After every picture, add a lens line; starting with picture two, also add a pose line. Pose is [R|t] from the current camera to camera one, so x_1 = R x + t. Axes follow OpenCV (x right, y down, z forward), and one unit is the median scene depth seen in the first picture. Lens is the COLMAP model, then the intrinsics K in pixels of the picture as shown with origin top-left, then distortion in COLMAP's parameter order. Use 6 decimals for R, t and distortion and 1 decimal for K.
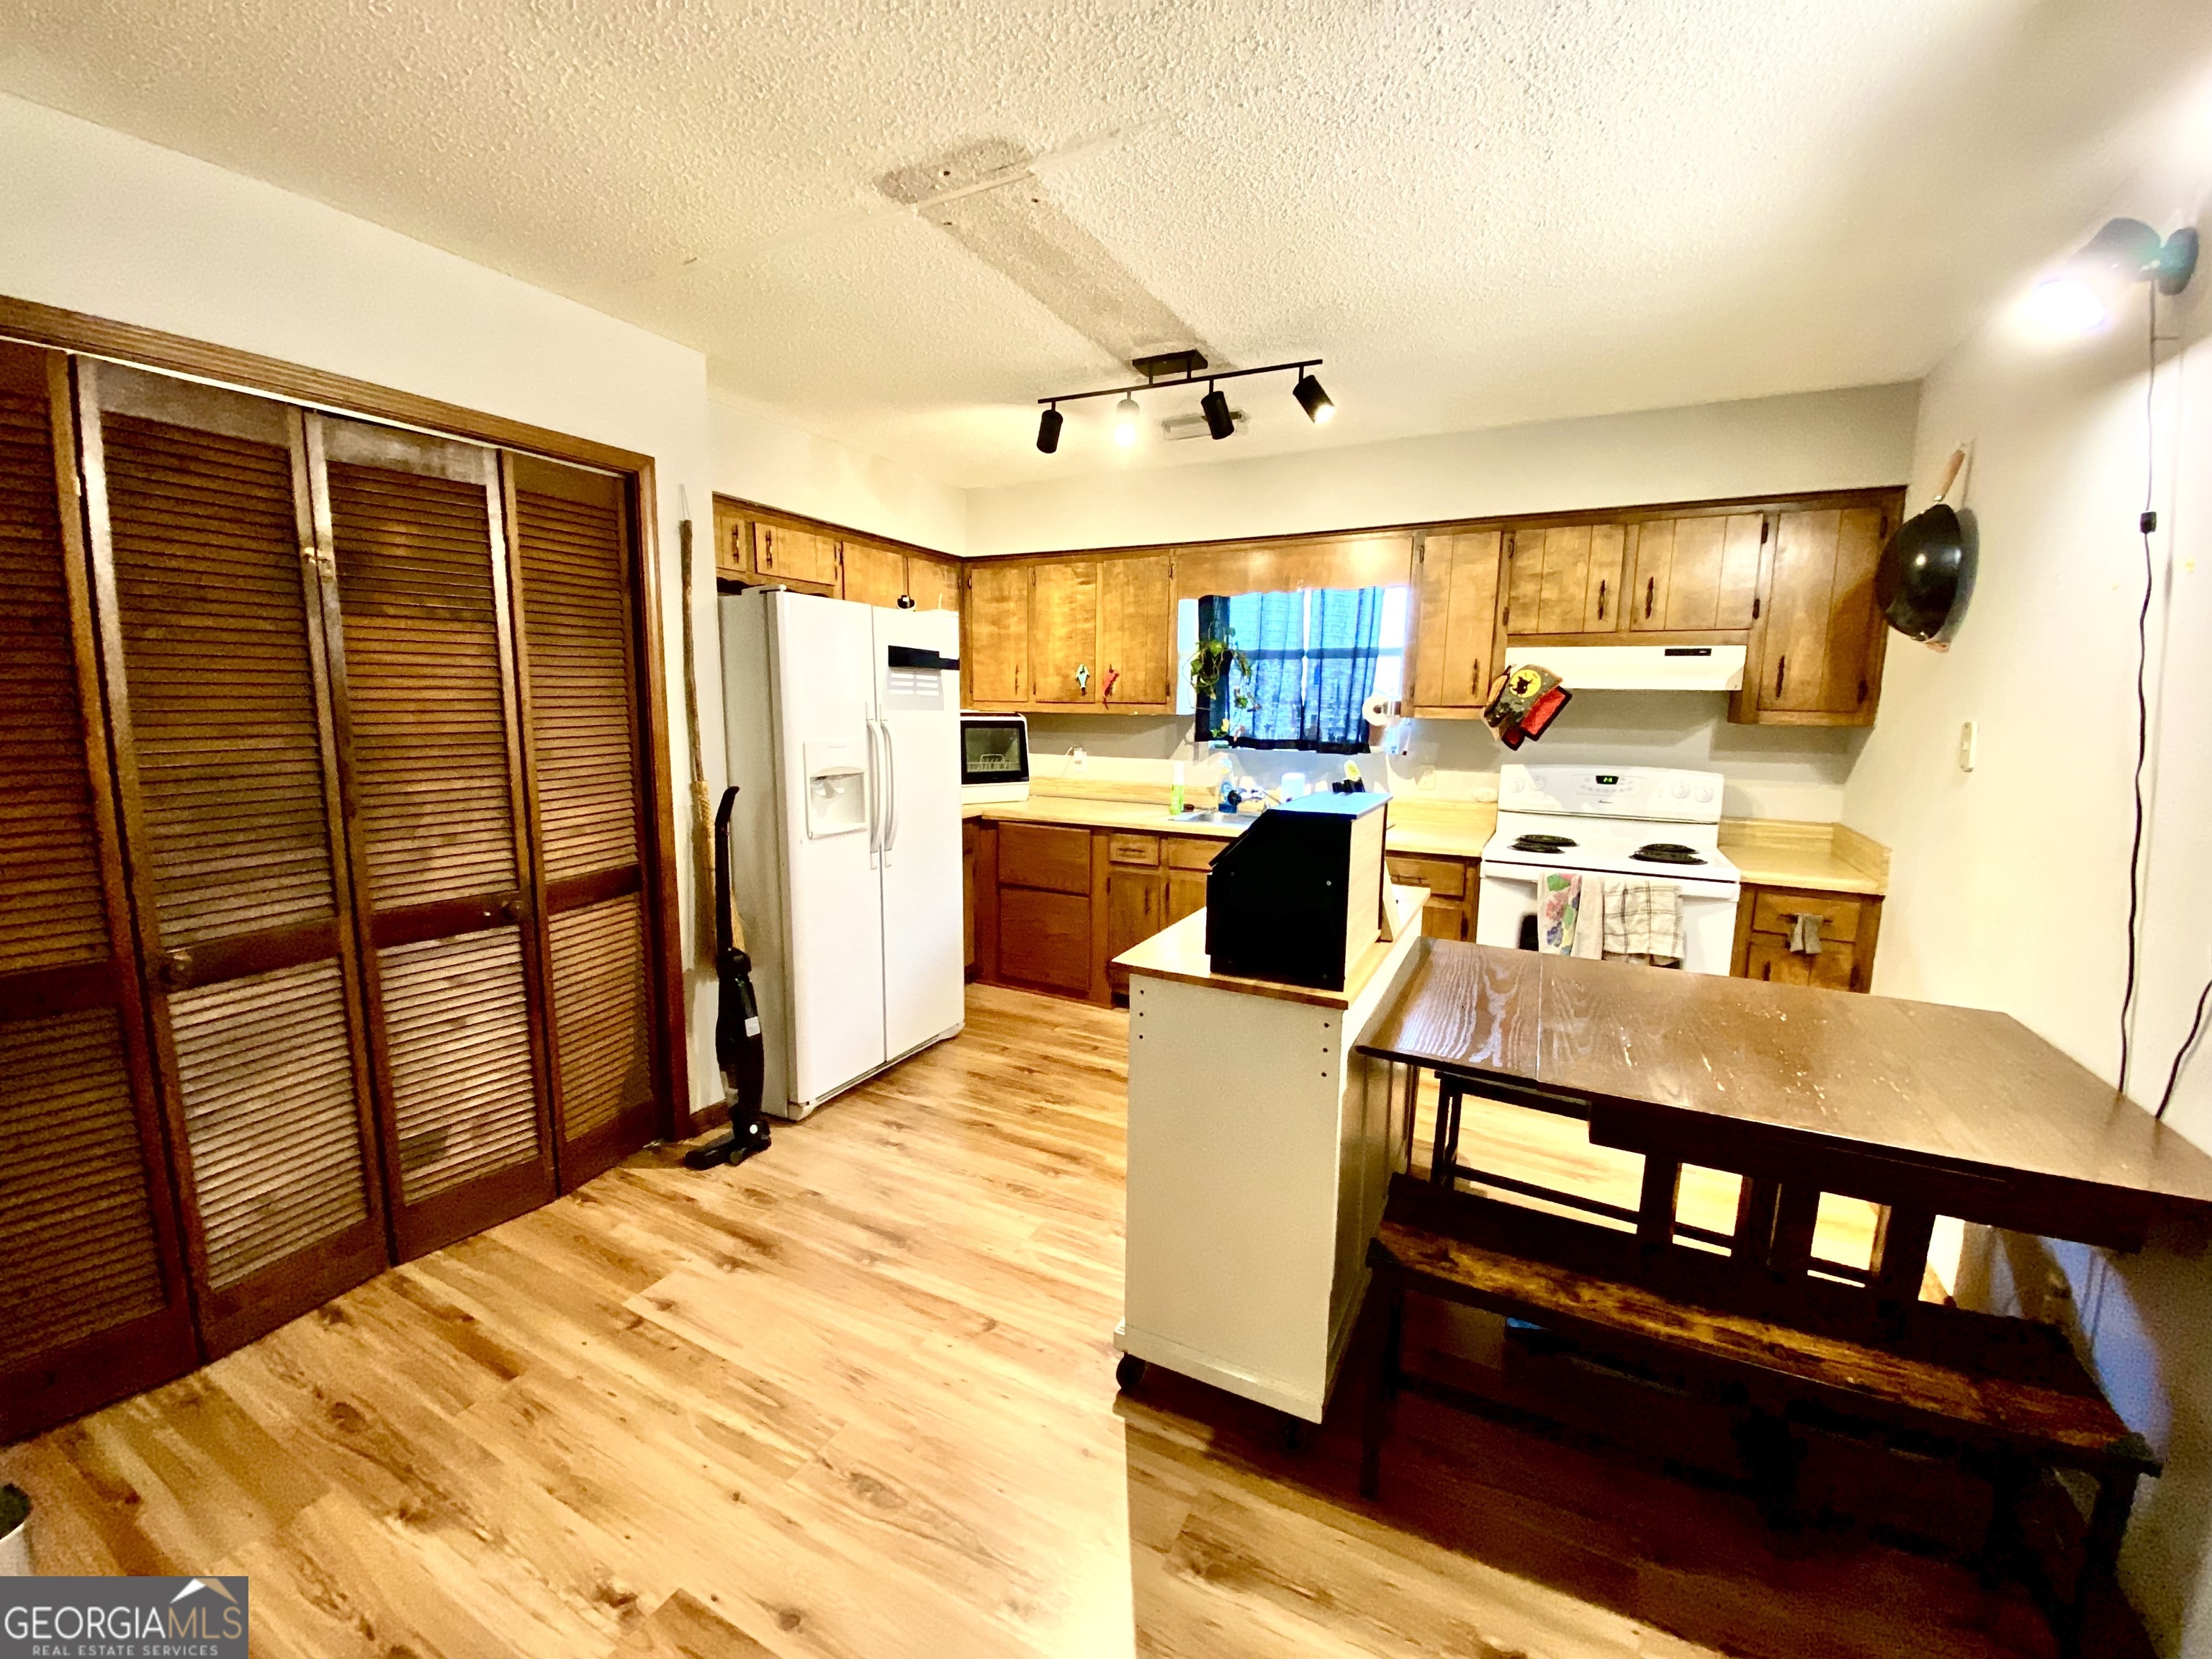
lens RADIAL K [[896.2, 0, 1095.9], [0, 896.2, 828.1], [0, 0, 1]] dist [-0.019490, -0.002468]
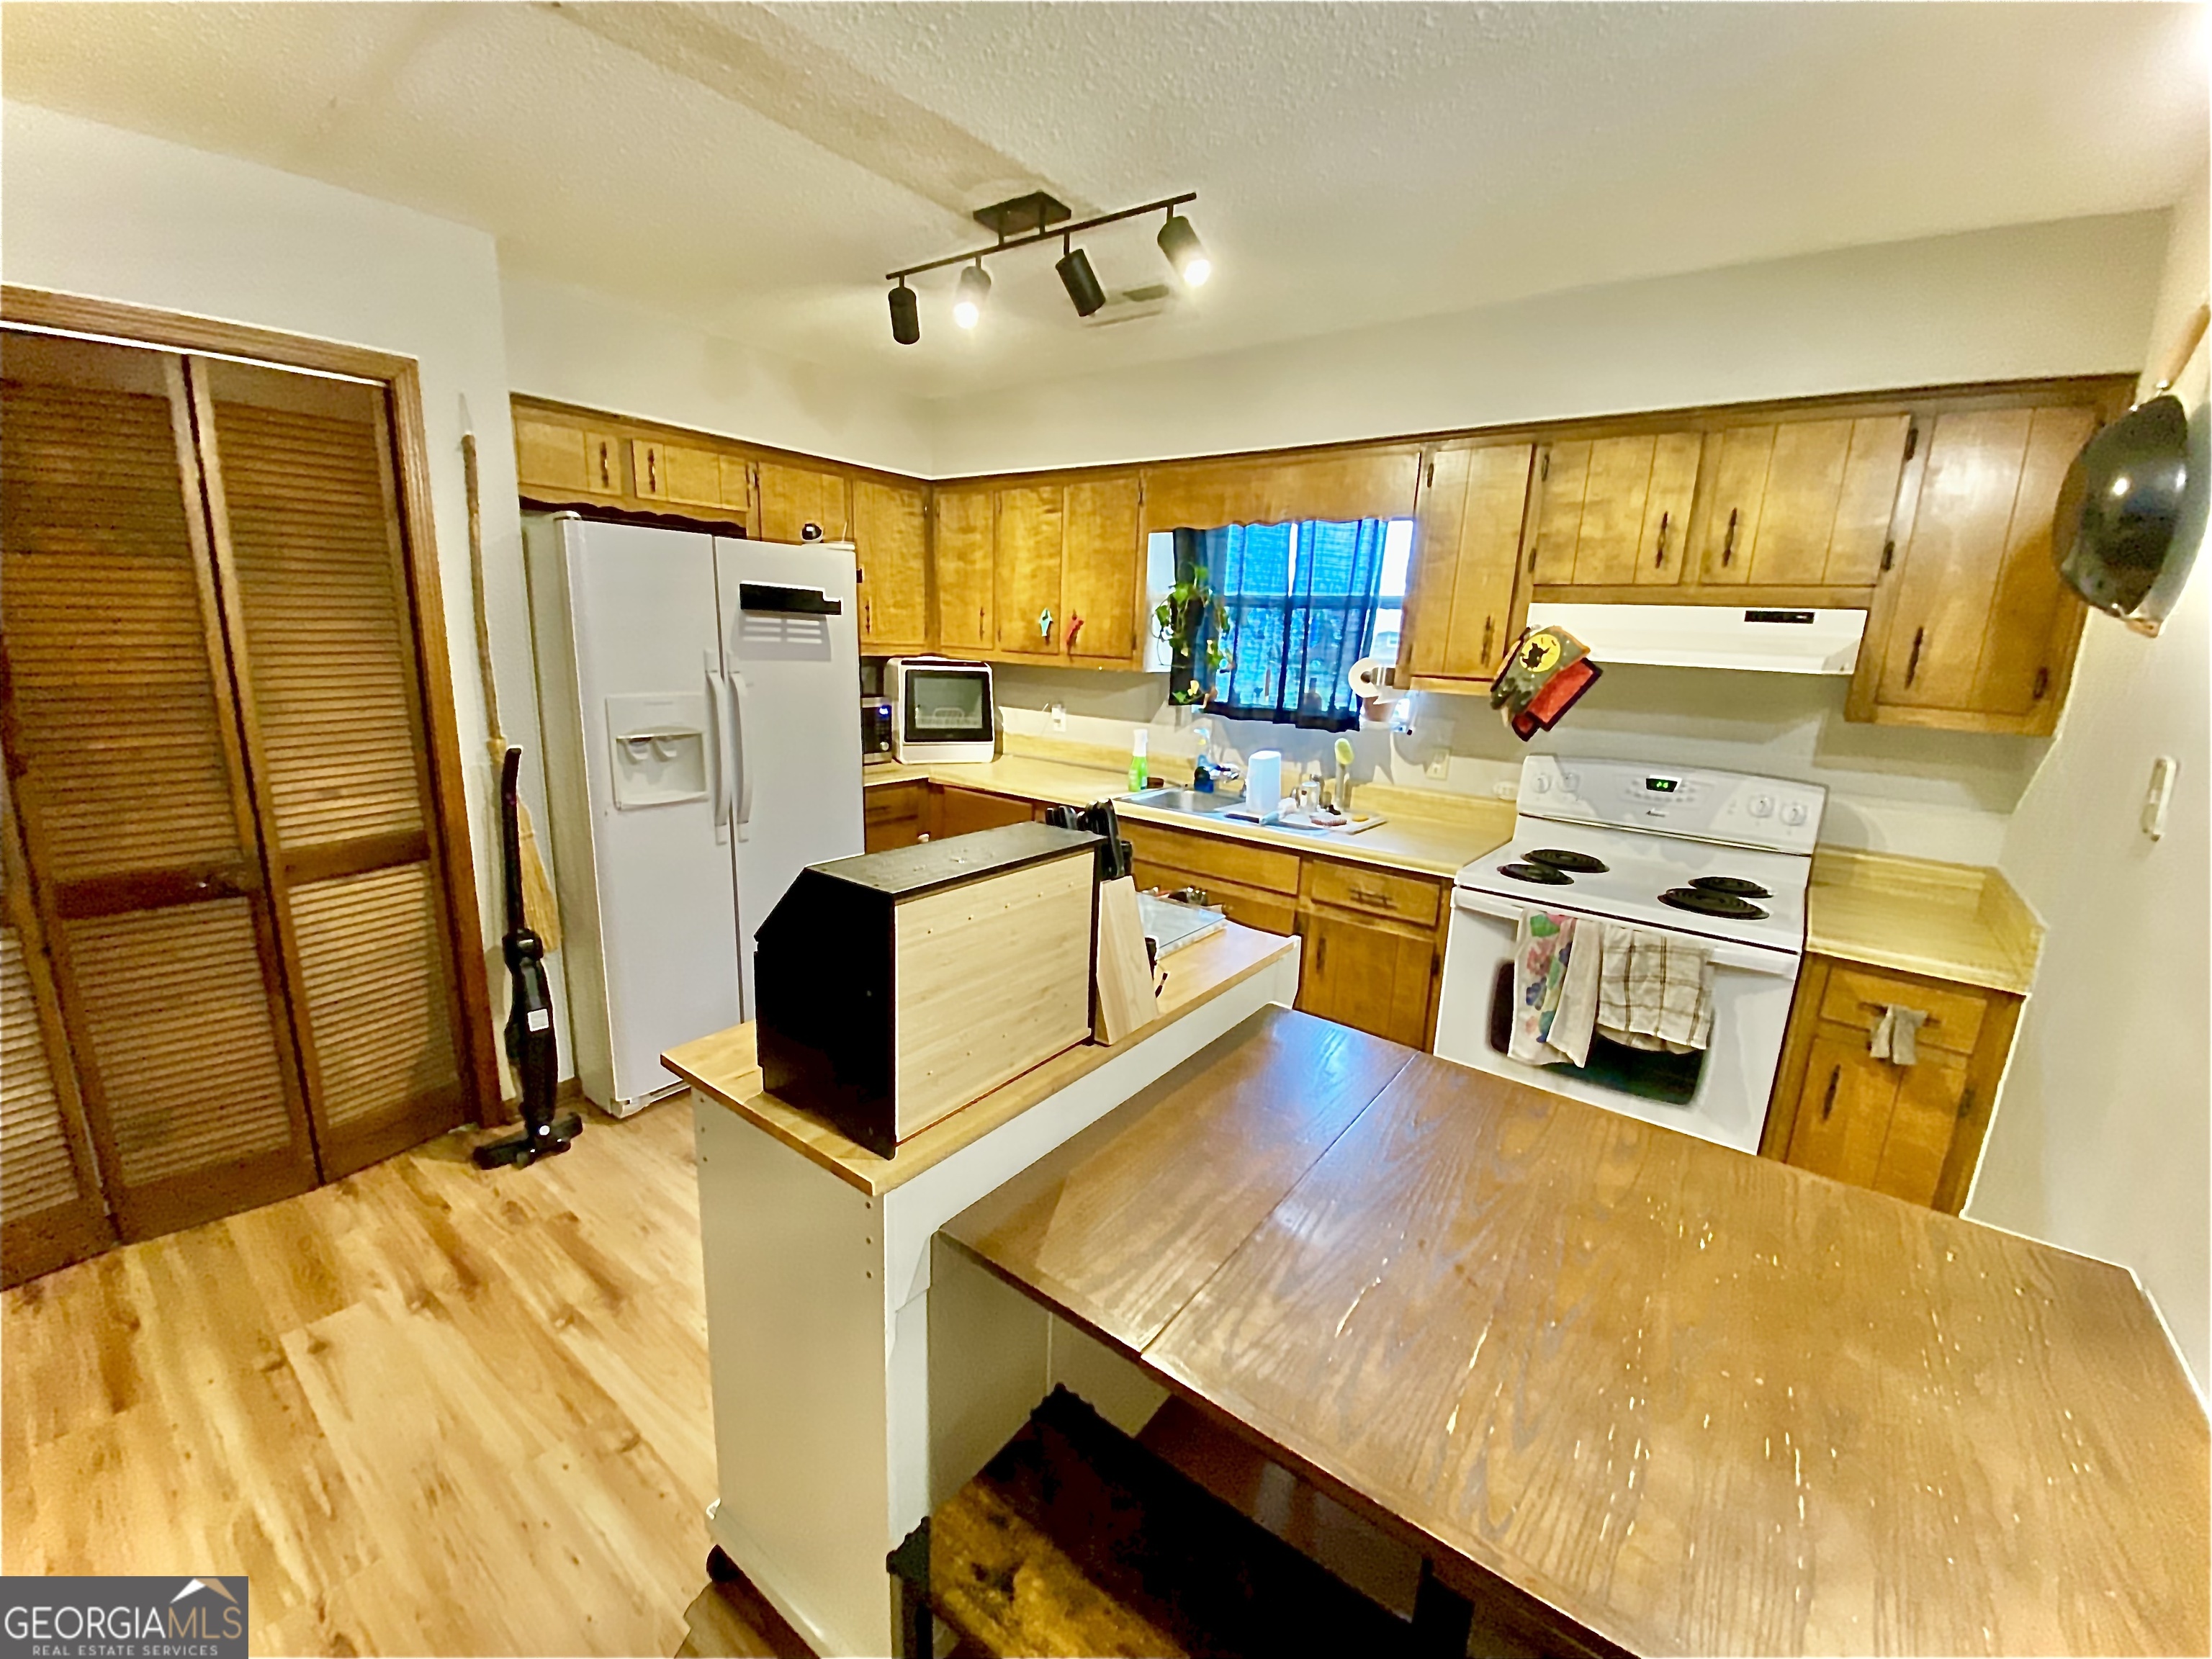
lens RADIAL K [[896.2, 0, 1113.3], [0, 896.2, 825.0], [0, 0, 1]] dist [-0.019490, -0.002468]
pose [[0.984881, 0.063528, -0.161162, 0.281706], [-0.052219, 0.995930, 0.073465, -0.059615], [0.165173, -0.063939, 0.984190, 0.215843]]
